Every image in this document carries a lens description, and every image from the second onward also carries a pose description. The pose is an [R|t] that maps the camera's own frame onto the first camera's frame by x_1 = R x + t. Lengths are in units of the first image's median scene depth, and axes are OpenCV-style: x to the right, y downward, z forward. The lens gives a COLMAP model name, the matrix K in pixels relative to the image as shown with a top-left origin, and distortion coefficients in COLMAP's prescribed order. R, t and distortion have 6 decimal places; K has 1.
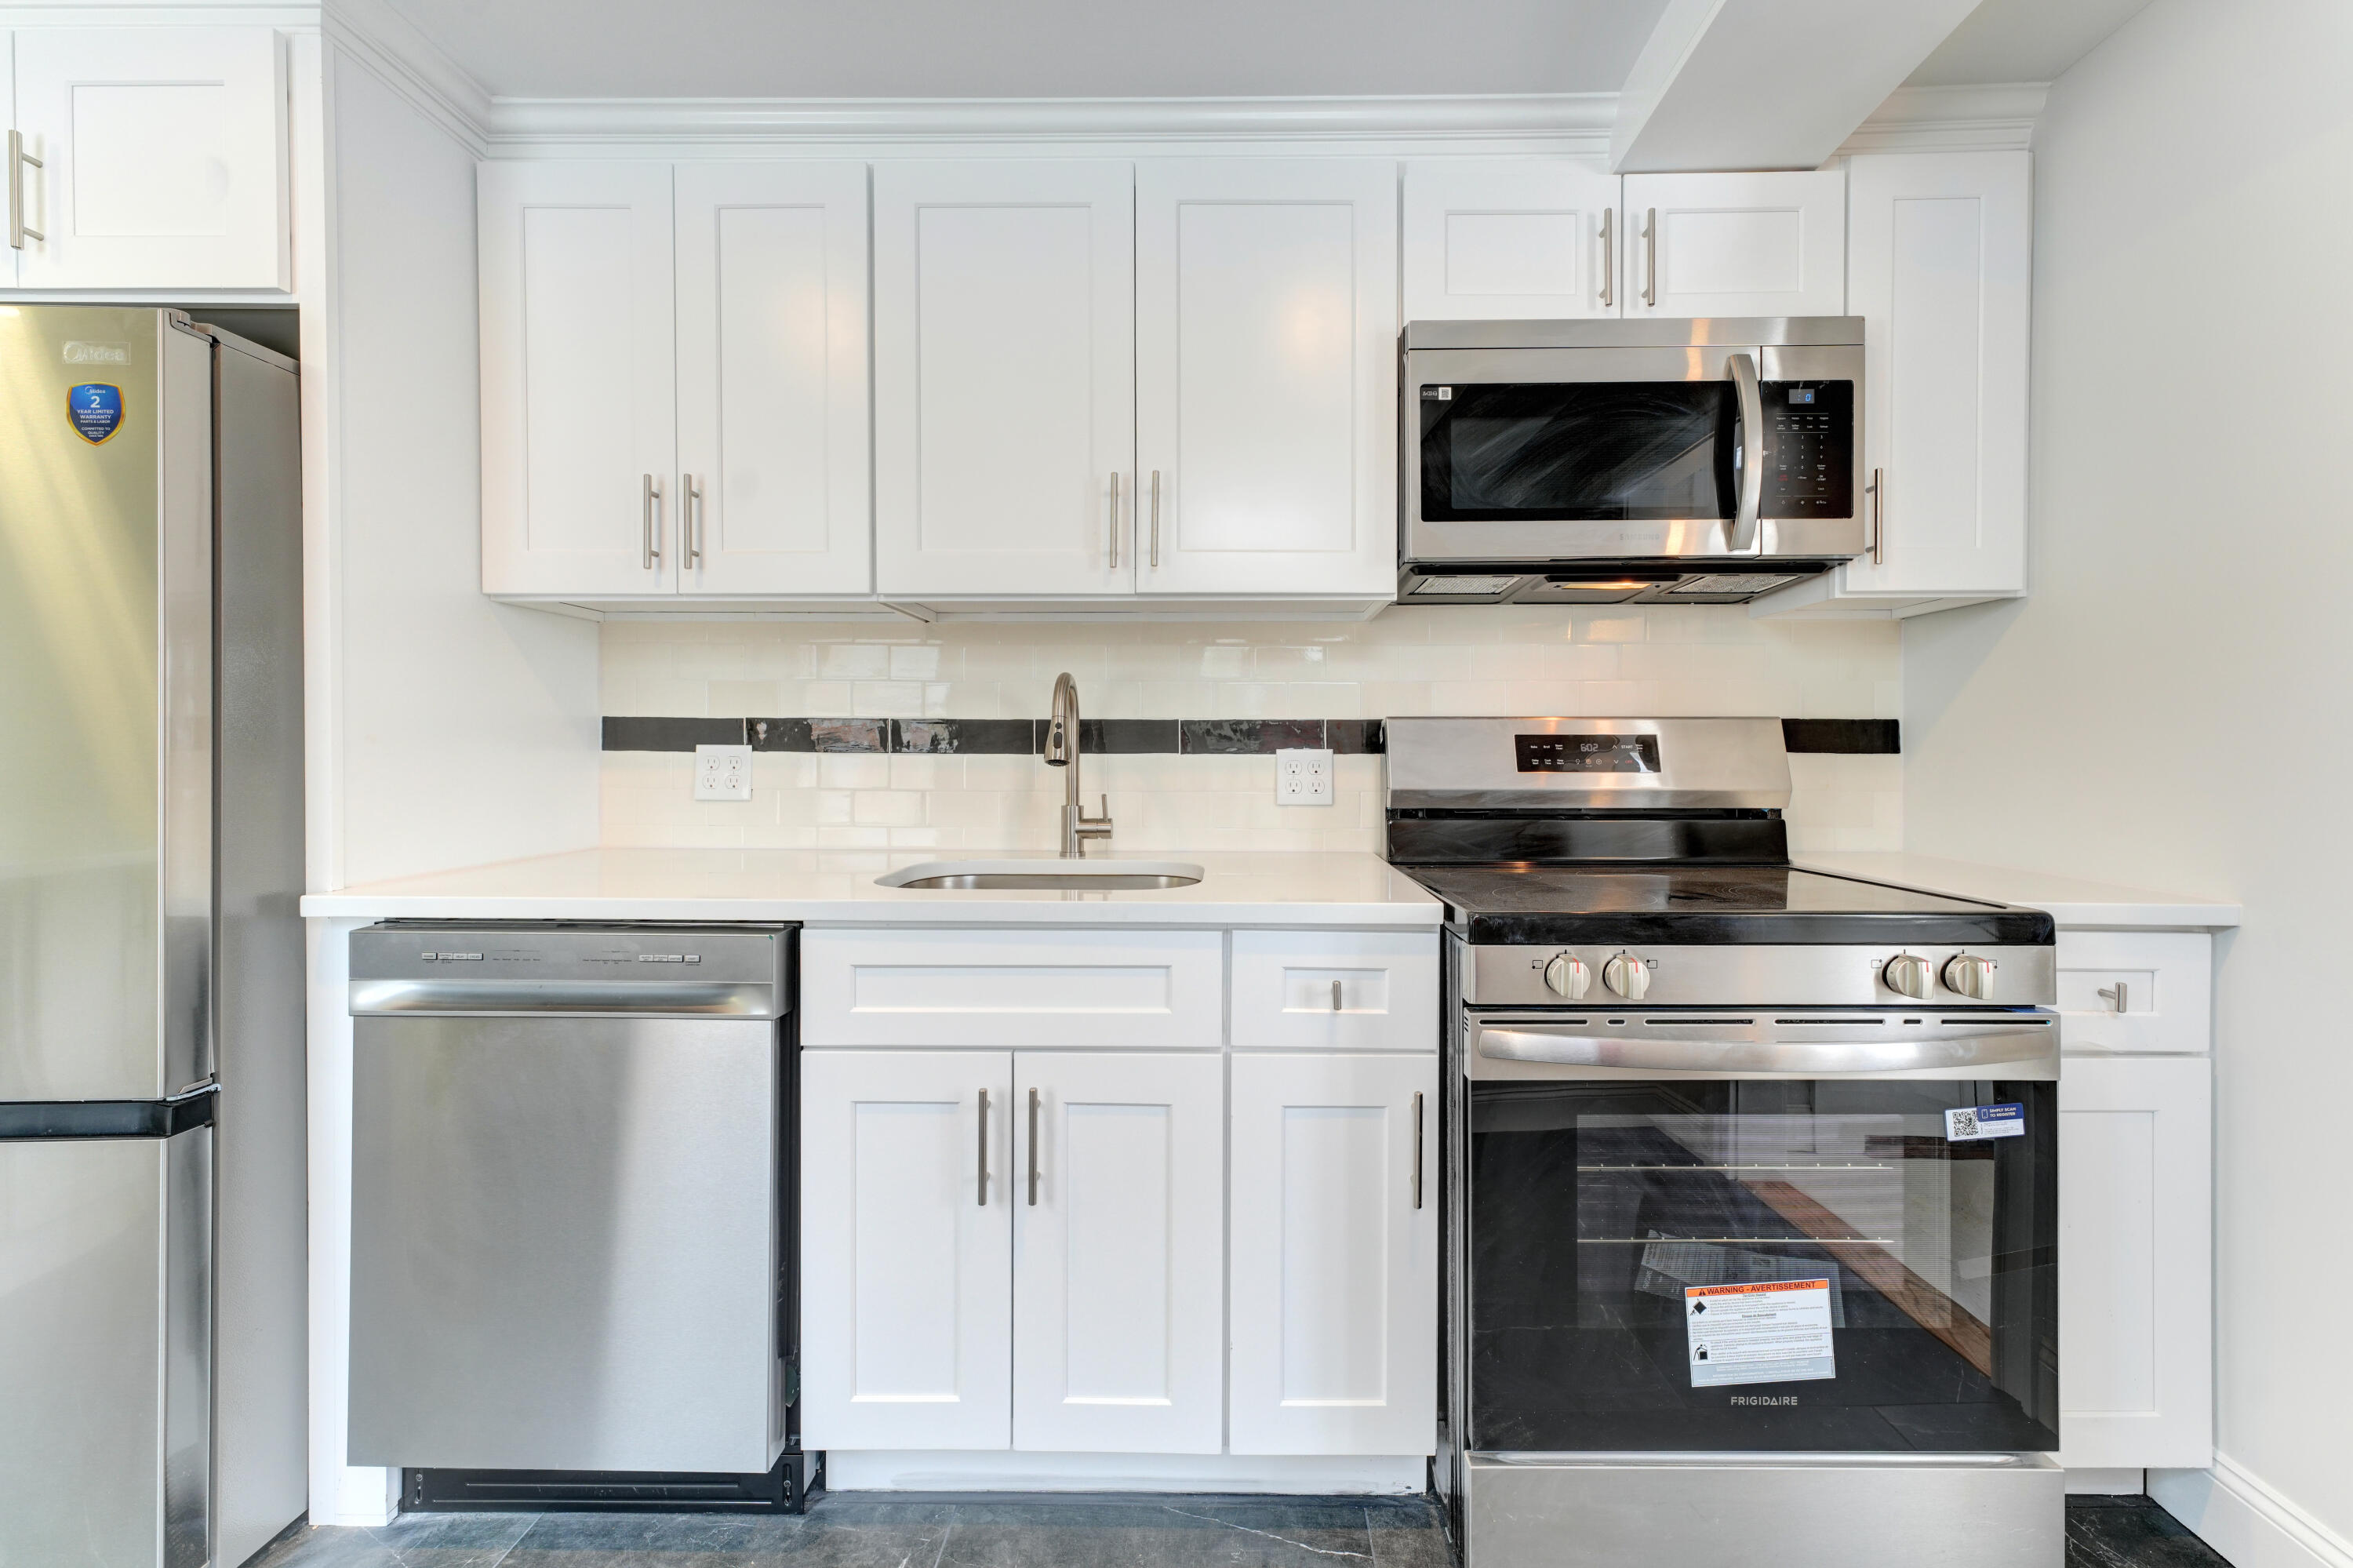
lens RADIAL K [[935.4, 0, 1230.1], [0, 935.4, 759.0], [0, 0, 1]] dist [0.004357, 0.000275]
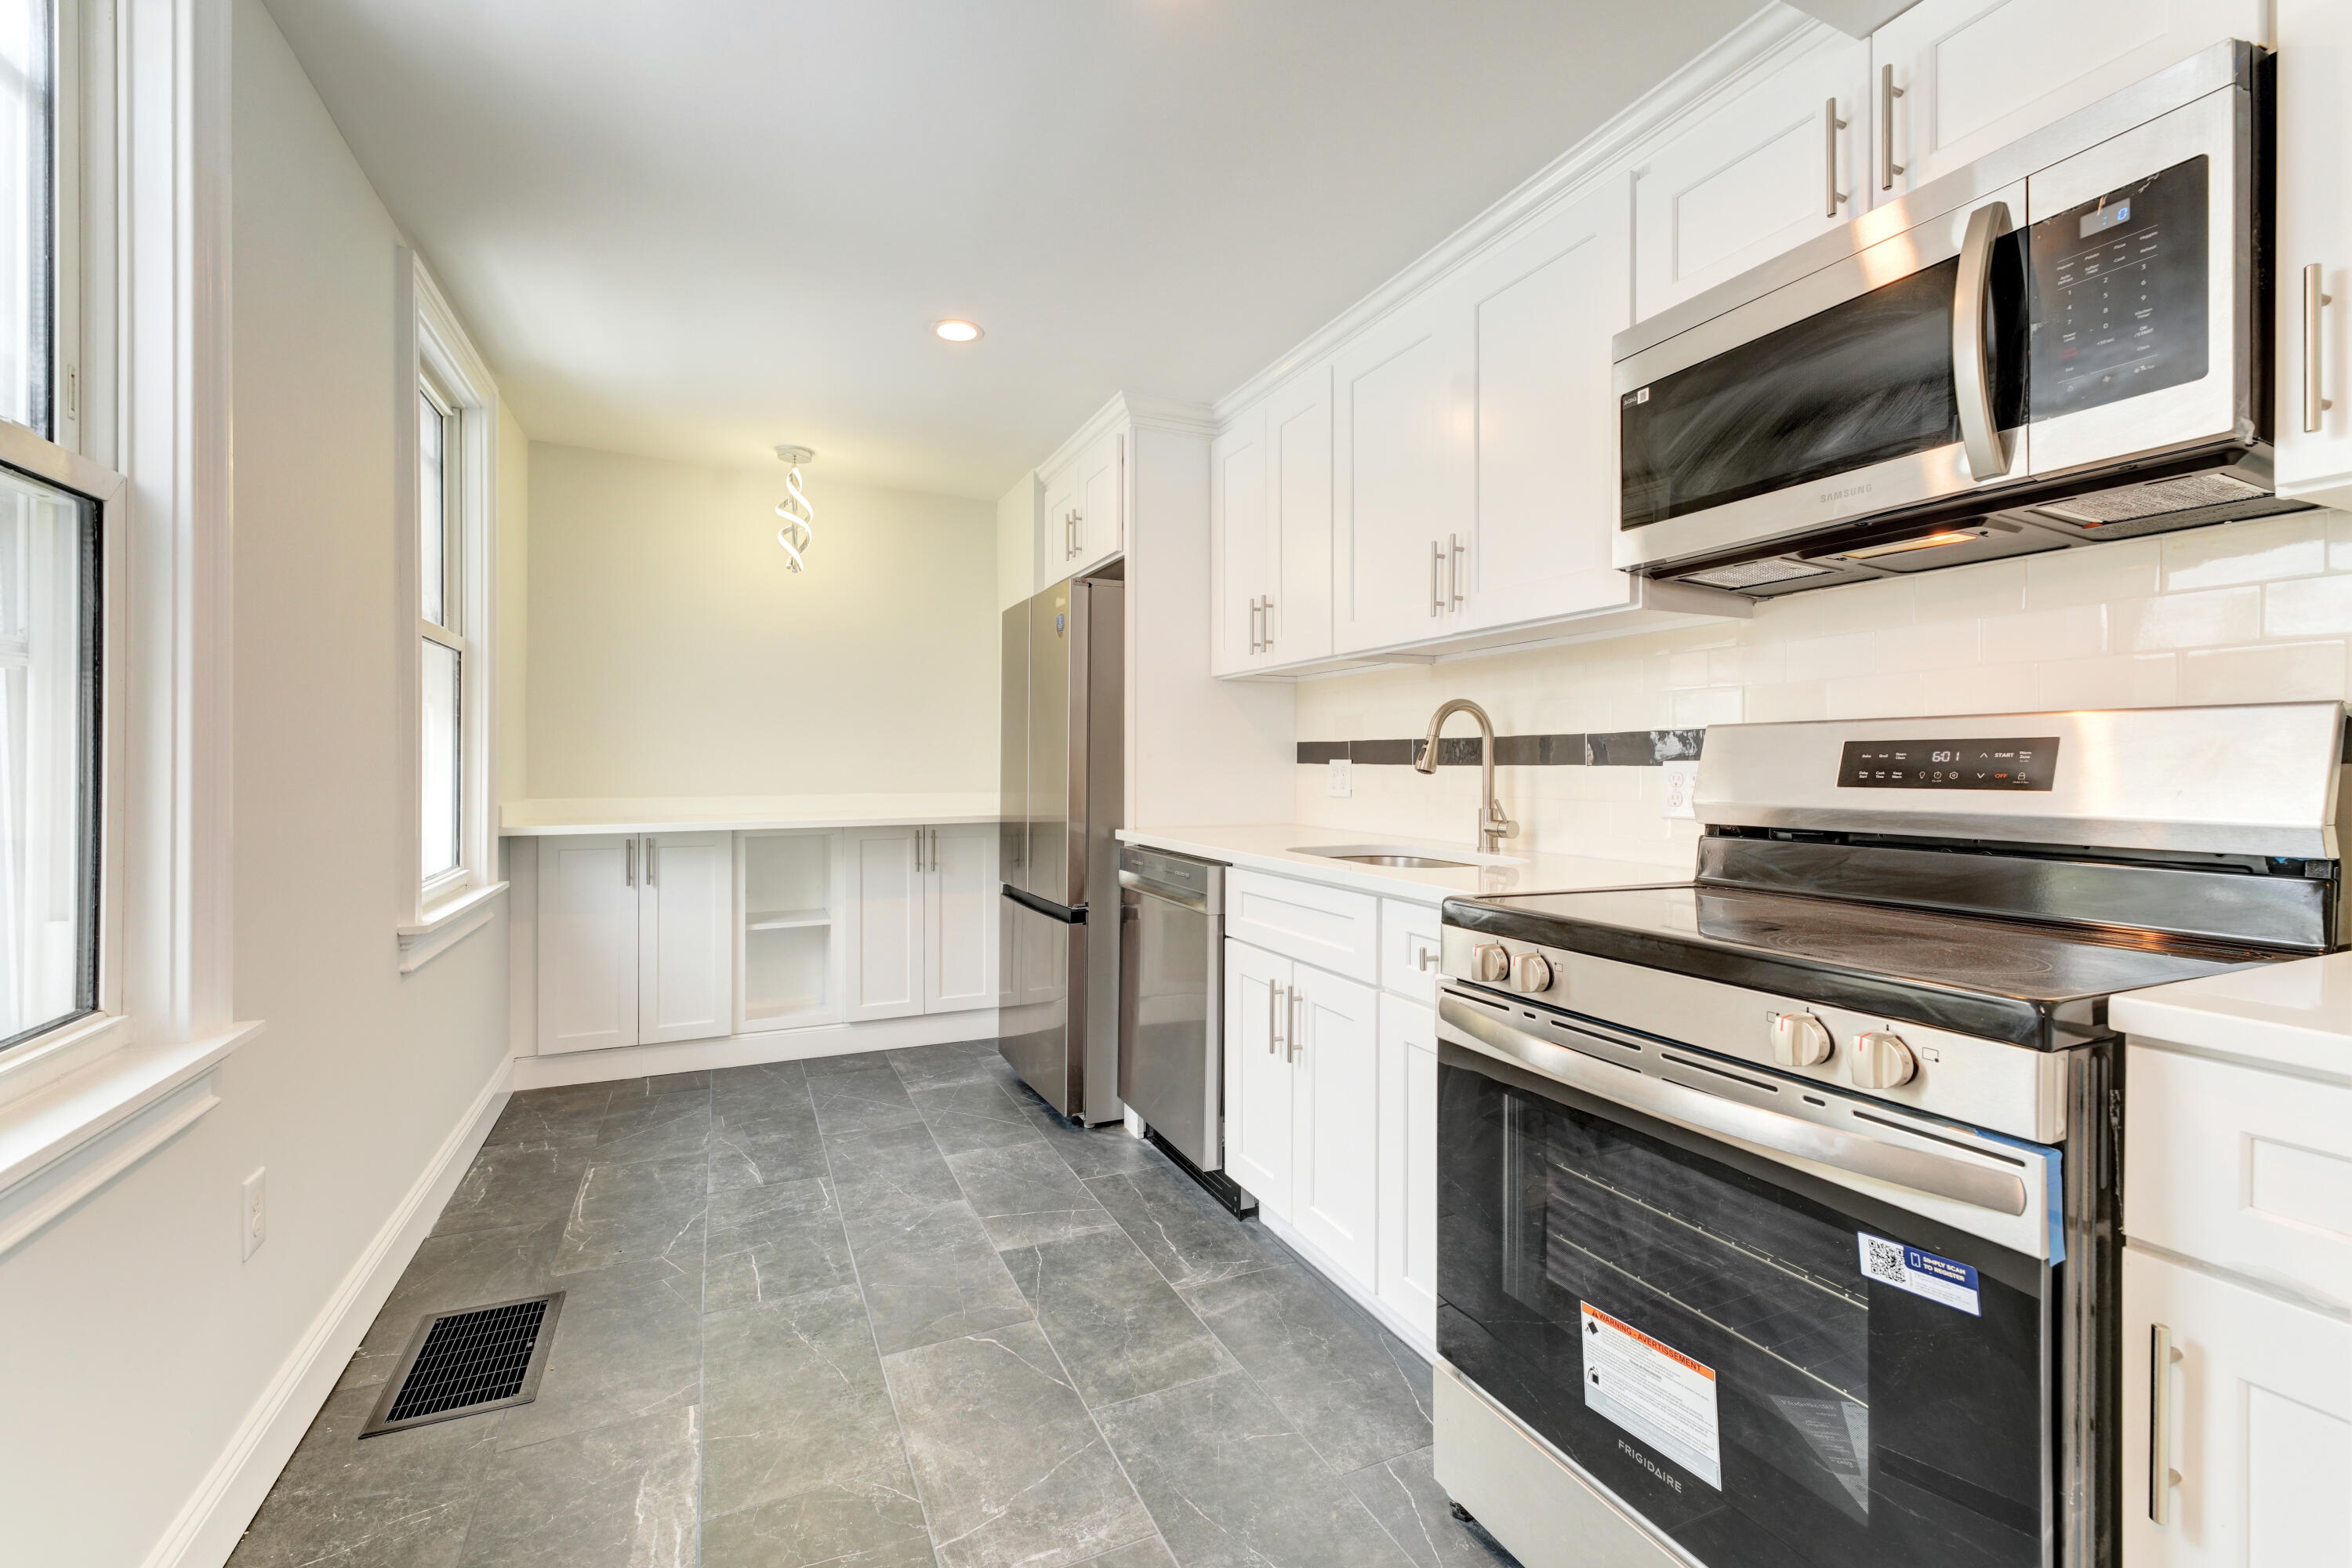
lens RADIAL K [[986.4, 0, 1179.2], [0, 986.4, 762.8], [0, 0, 1]] dist [0.002242, -0.000087]
pose [[0.433307, -0.002756, -0.901242, 0.948227], [-0.009663, 0.999924, -0.007704, 0.005919], [0.901194, 0.012047, 0.433247, 0.120360]]
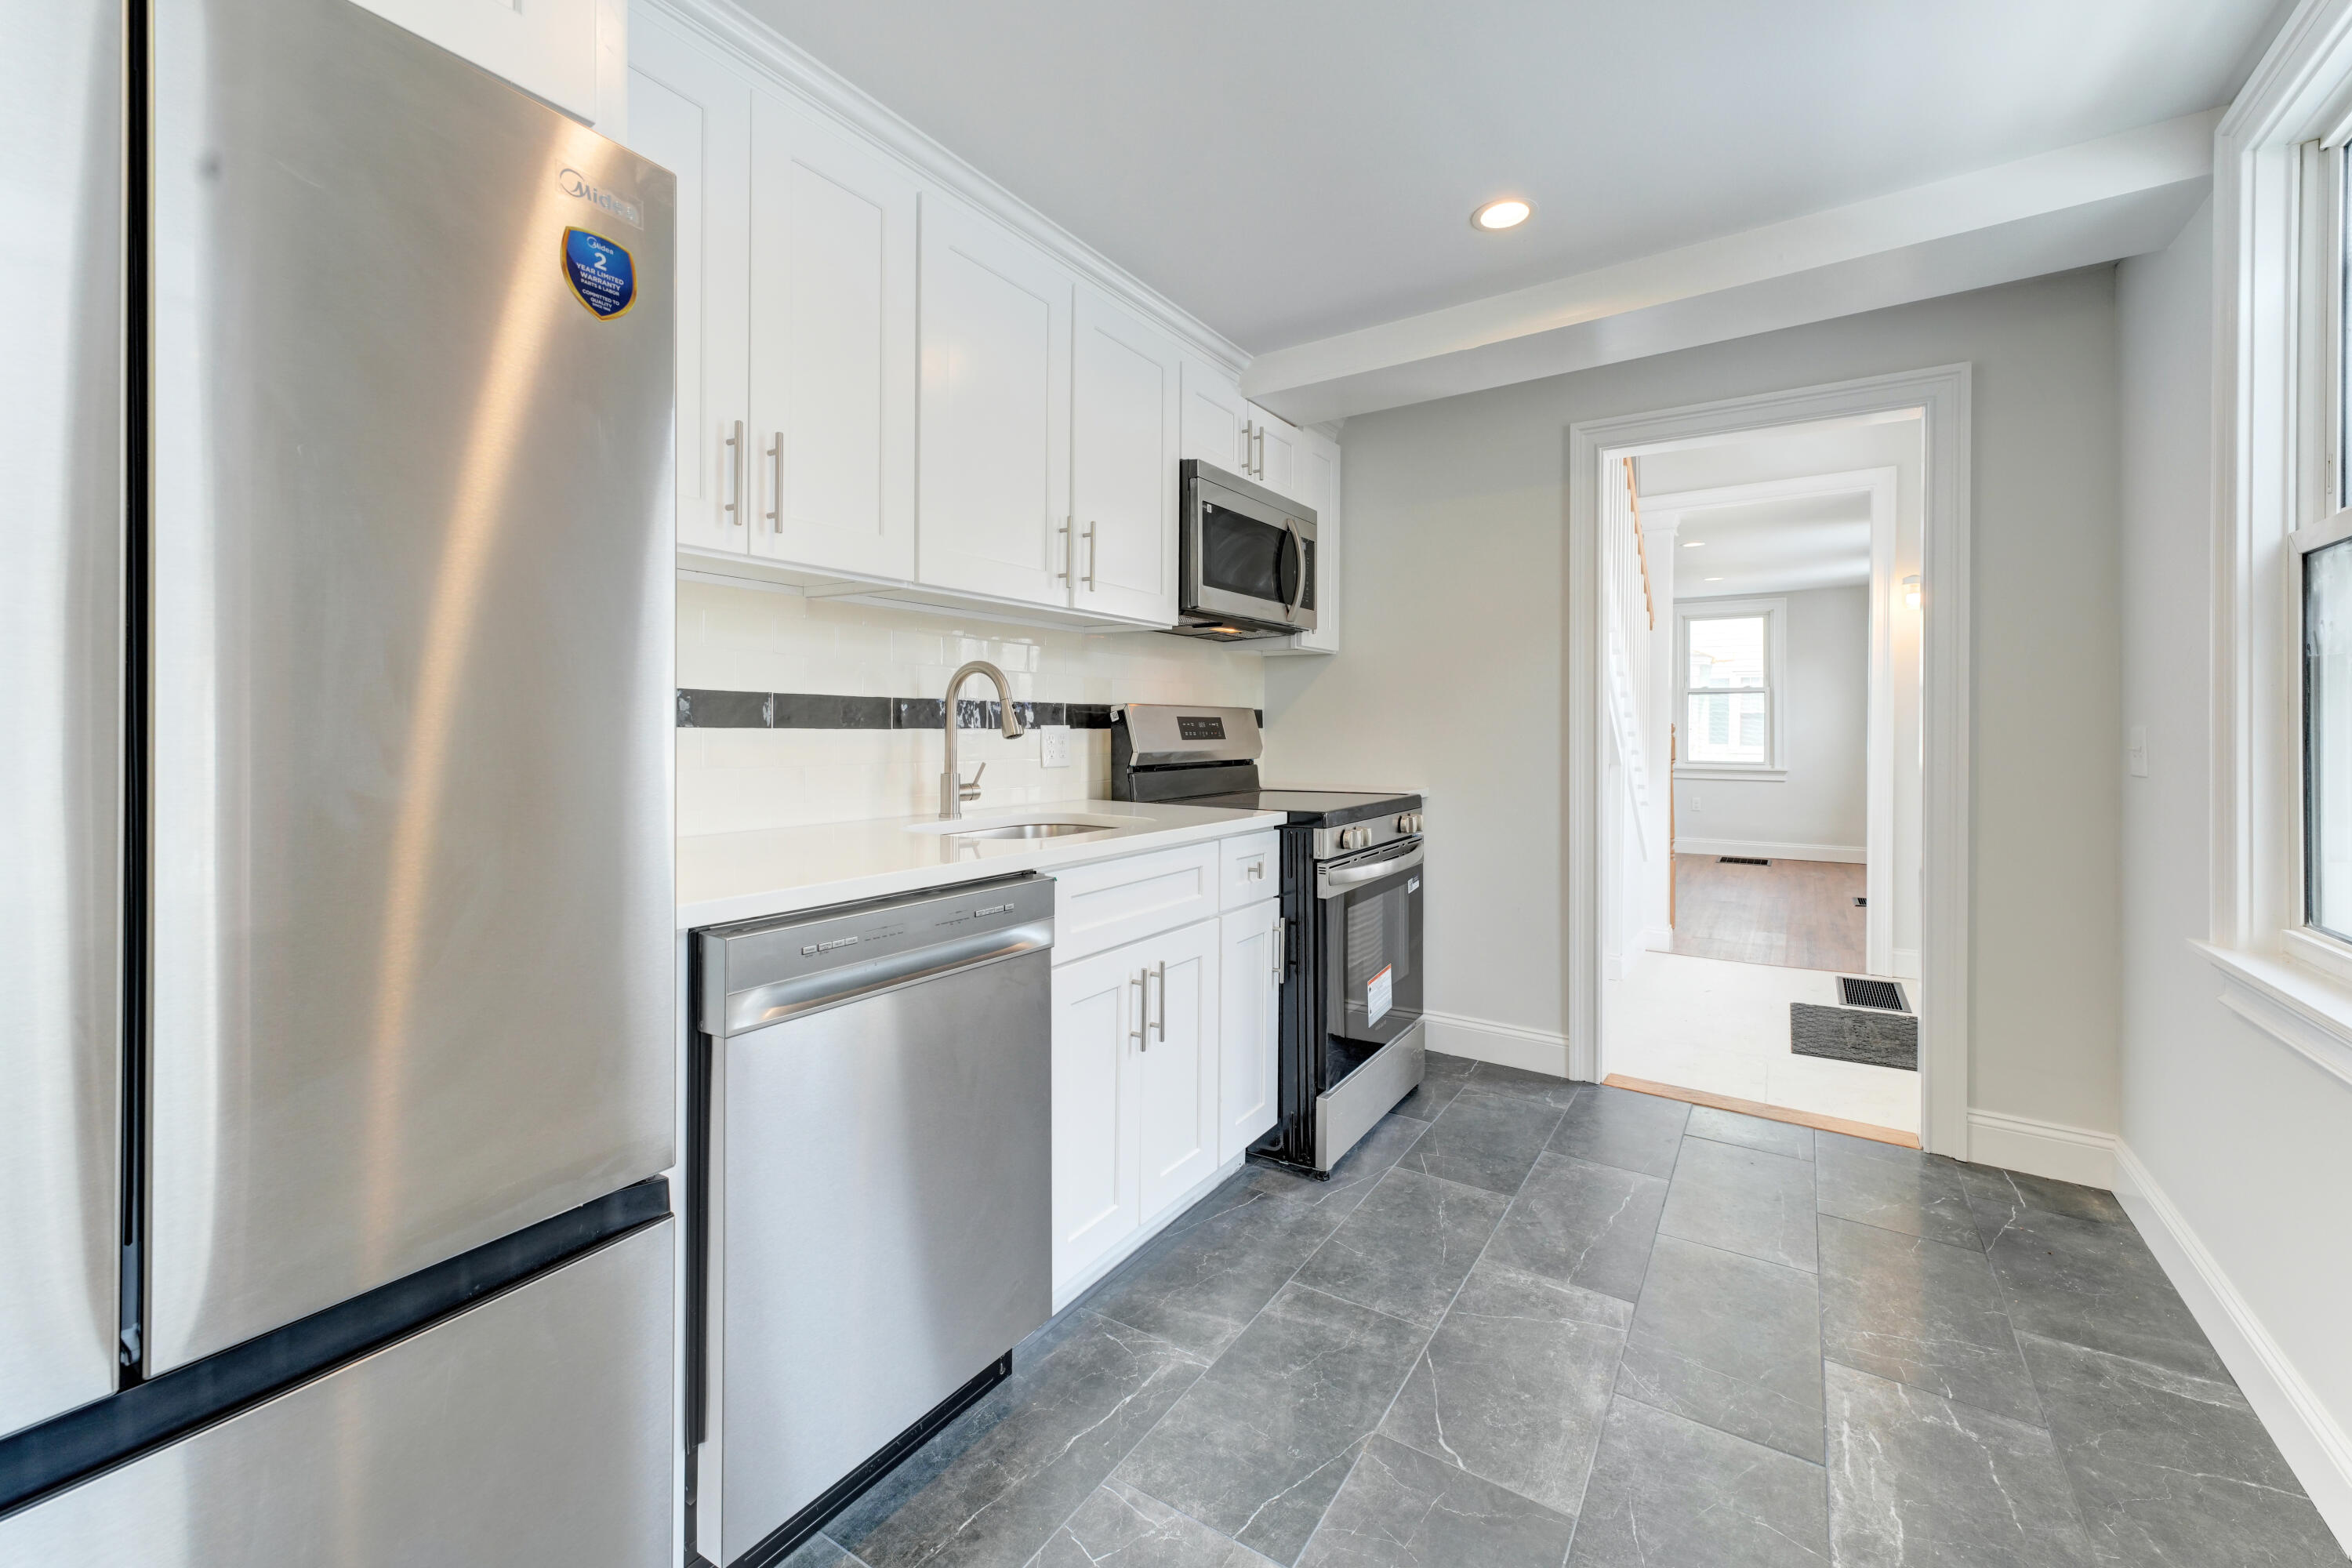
lens RADIAL K [[958.0, 0, 1180.0], [0, 958.0, 728.6], [0, 0, 1]] dist [-0.002992, -0.000039]
pose [[0.533764, -0.001000, 0.845633, -1.211480], [0.006972, 0.999971, -0.003218, -0.000692], [-0.845605, 0.007613, 0.533755, 0.155507]]
